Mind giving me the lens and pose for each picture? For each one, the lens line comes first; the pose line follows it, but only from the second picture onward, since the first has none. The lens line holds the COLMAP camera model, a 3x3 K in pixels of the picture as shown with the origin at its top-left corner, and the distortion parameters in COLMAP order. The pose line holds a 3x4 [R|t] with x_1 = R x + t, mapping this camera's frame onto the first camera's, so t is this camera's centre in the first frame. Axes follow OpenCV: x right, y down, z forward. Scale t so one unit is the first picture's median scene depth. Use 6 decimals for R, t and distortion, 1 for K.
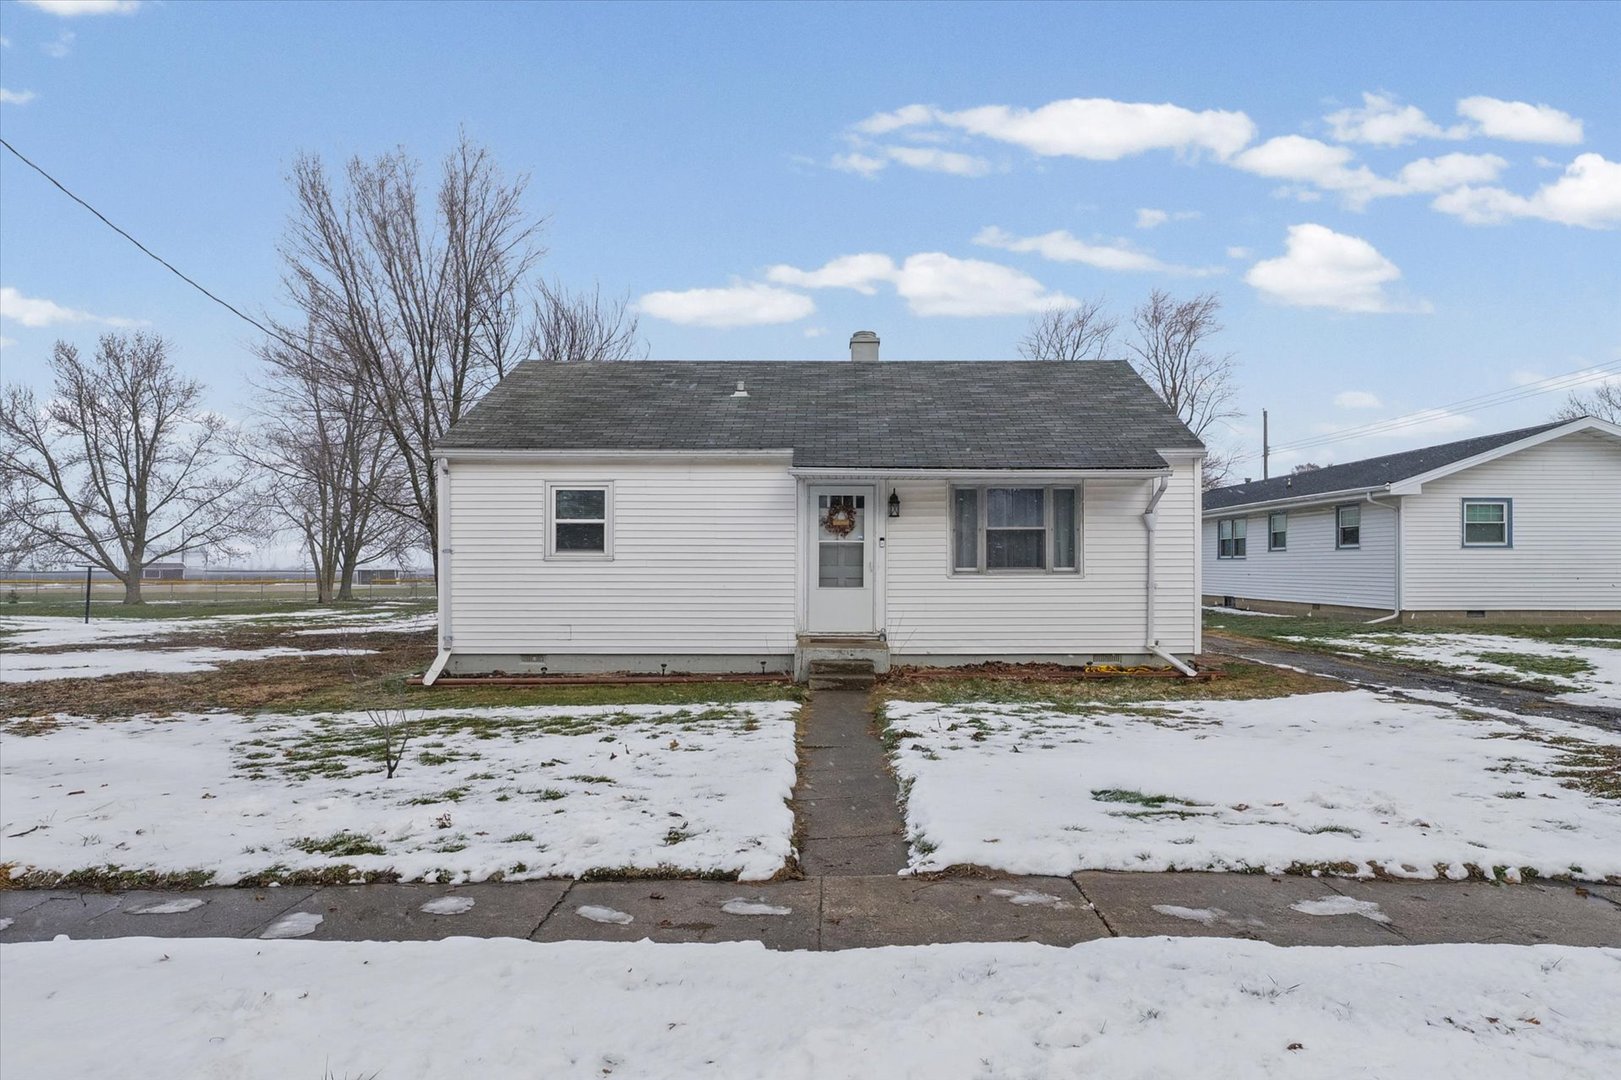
lens RADIAL K [[994.5, 0, 810.5], [0, 994.5, 540.0], [0, 0, 1]] dist [-0.001249, -0.000367]
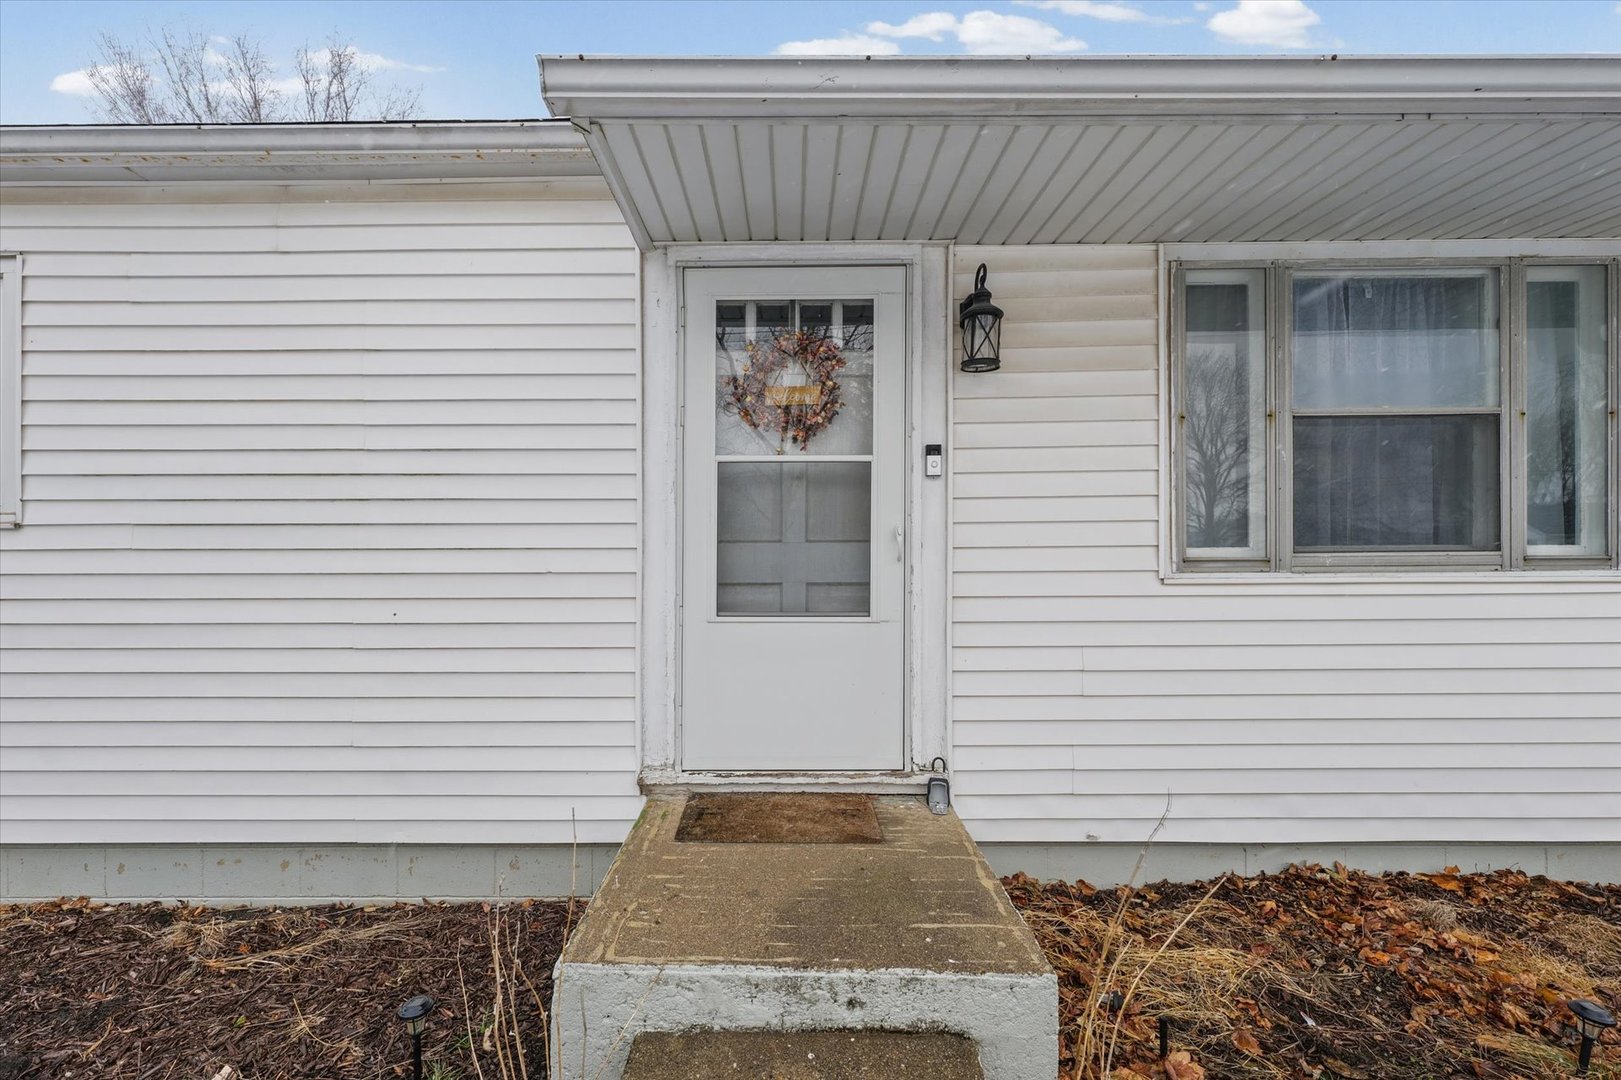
lens RADIAL K [[668.4, 0, 819.8], [0, 668.4, 550.0], [0, 0, 1]] dist [0.000913, 0.000230]
pose [[0.999633, -0.001879, 0.027022, 0.033300], [0.001418, 0.999853, 0.017088, 0.025104], [-0.027050, -0.017043, 0.999489, 0.806003]]
